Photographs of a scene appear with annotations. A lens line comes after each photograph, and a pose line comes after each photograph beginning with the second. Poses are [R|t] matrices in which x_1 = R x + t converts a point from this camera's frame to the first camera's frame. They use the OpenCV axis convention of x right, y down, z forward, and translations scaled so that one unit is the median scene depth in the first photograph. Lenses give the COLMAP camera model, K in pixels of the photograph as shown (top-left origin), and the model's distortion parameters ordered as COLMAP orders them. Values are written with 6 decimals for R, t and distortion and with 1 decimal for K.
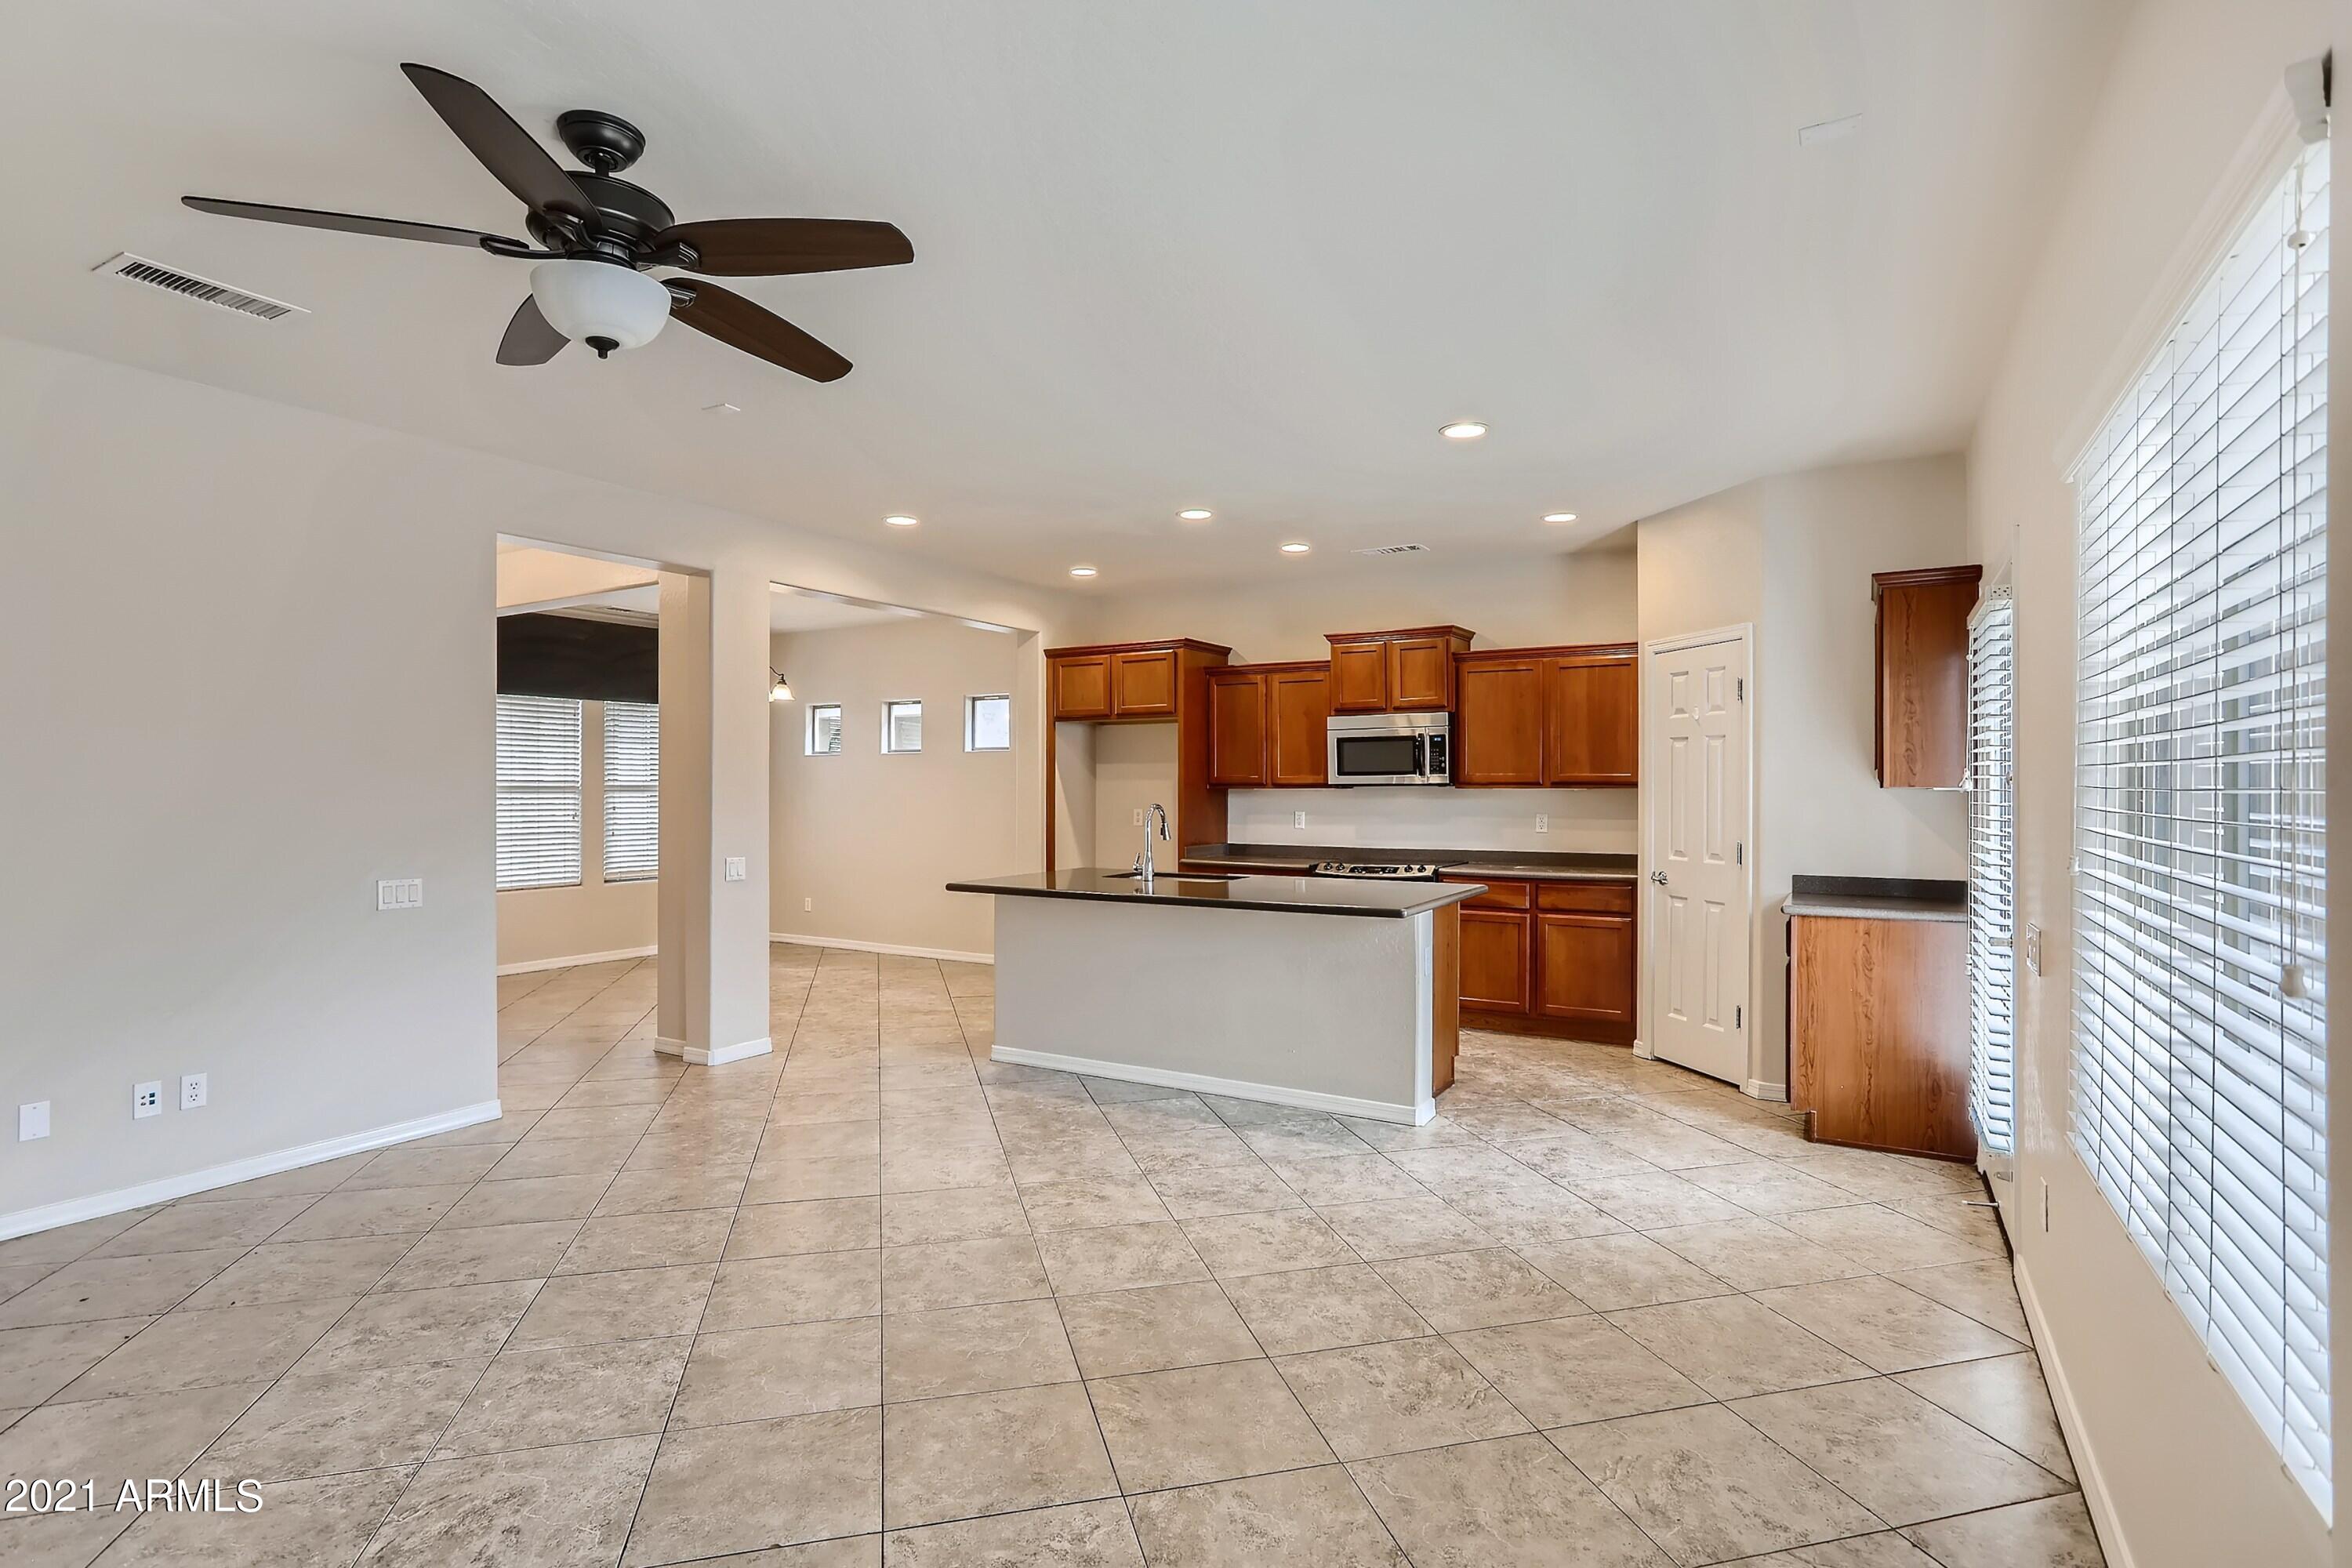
lens RADIAL K [[1158.4, 0, 1172.5], [0, 1158.4, 793.9], [0, 0, 1]] dist [-0.048507, 0.037786]
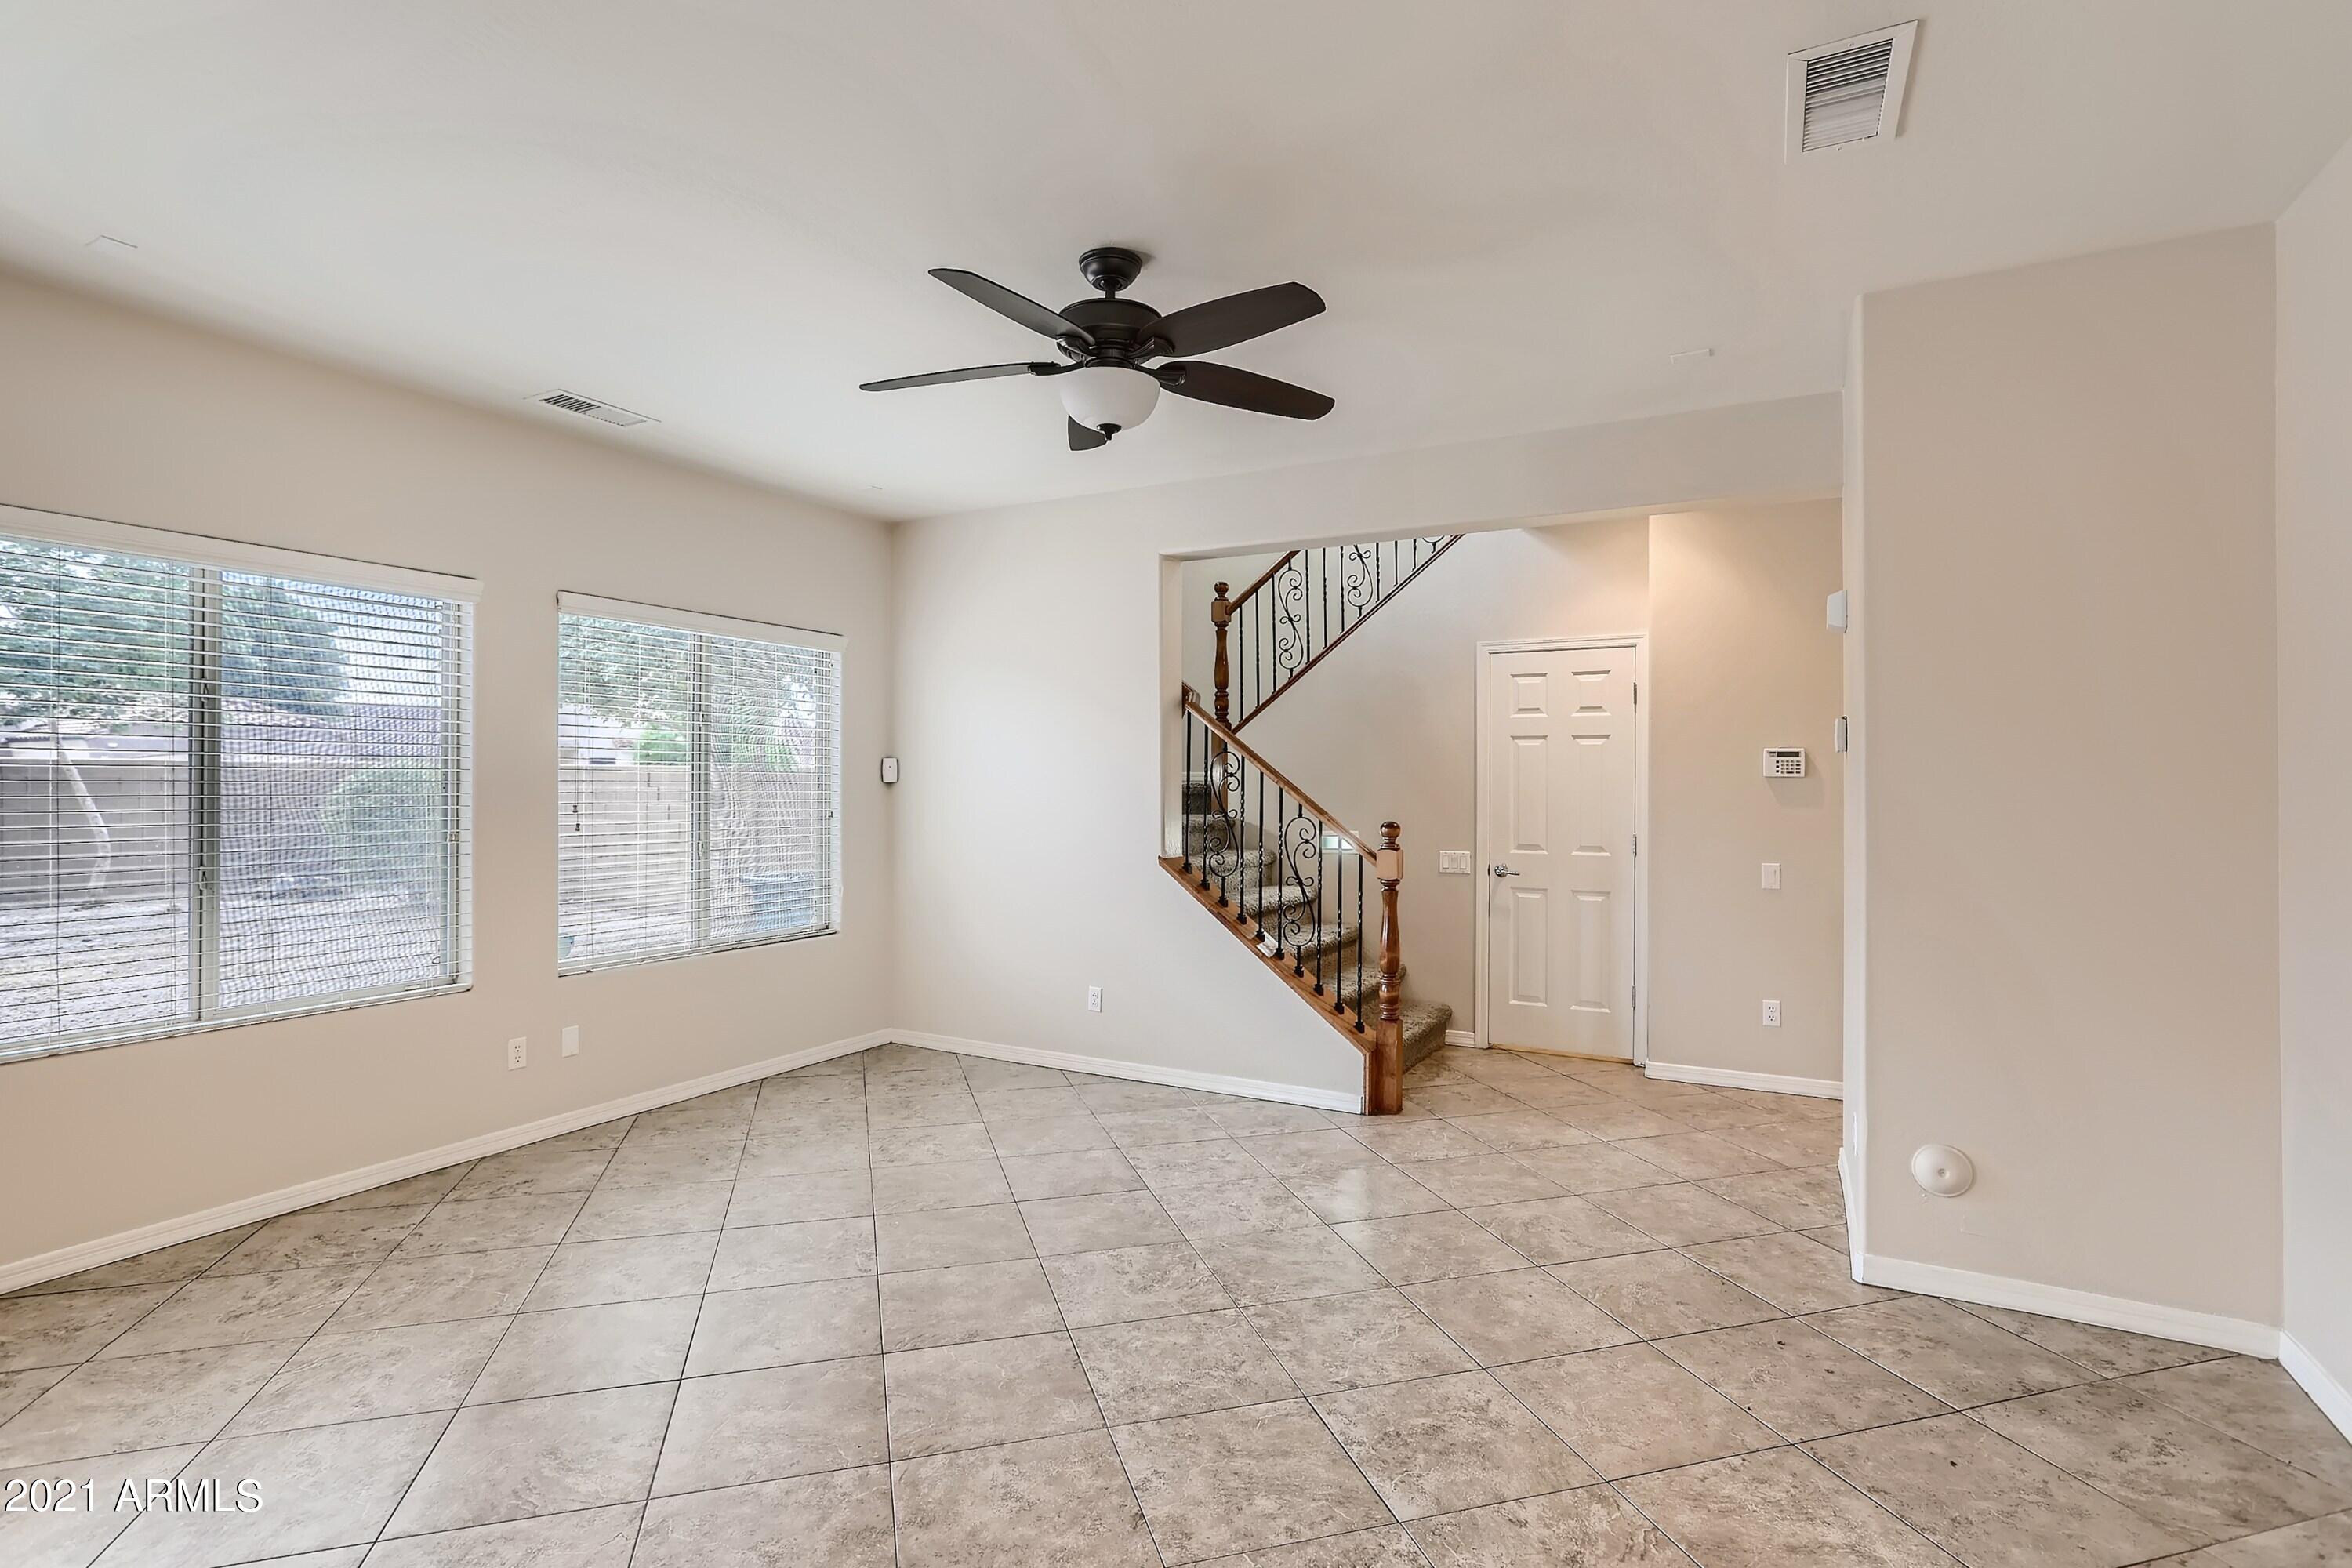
lens RADIAL K [[1134.6, 0, 1176.0], [0, 1134.6, 784.0], [0, 0, 1]] dist [-0.033101, 0.021234]
pose [[-0.999422, -0.003695, -0.033787, -0.218259], [-0.003961, 0.999962, 0.007804, -0.006695], [0.033756, 0.007933, -0.999399, 0.915472]]
